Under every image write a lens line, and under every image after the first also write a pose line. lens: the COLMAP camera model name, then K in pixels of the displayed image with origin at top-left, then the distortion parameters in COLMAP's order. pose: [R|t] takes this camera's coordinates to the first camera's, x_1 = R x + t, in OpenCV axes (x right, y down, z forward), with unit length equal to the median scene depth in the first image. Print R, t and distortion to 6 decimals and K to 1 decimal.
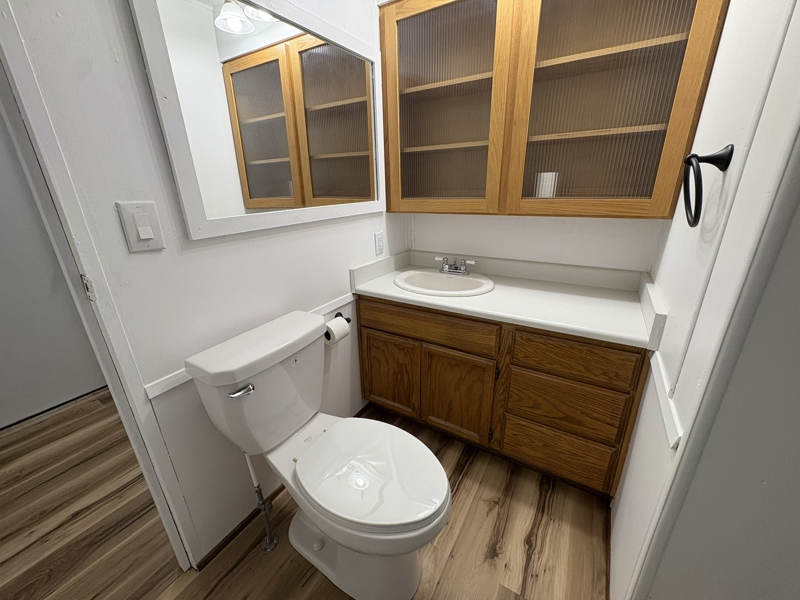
lens RADIAL K [[317.8, 0, 399.2], [0, 317.8, 301.0], [0, 0, 1]] dist [-0.001295, 0.000075]
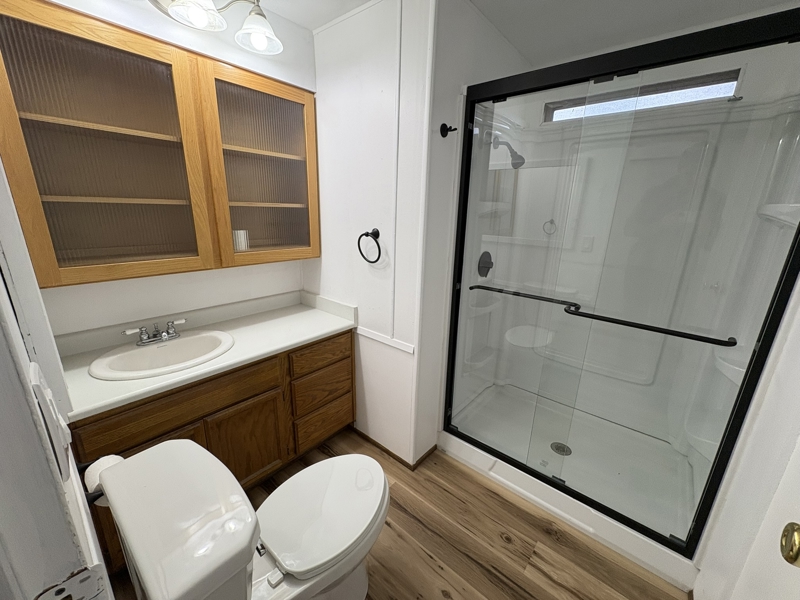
lens RADIAL K [[317.8, 0, 400.8], [0, 317.8, 299.9], [0, 0, 1]] dist [-0.001295, 0.000075]
pose [[0.138910, -0.238147, 0.961244, -0.678702], [0.304658, 0.933857, 0.187336, -0.193701], [-0.942278, 0.266828, 0.202276, 0.240458]]
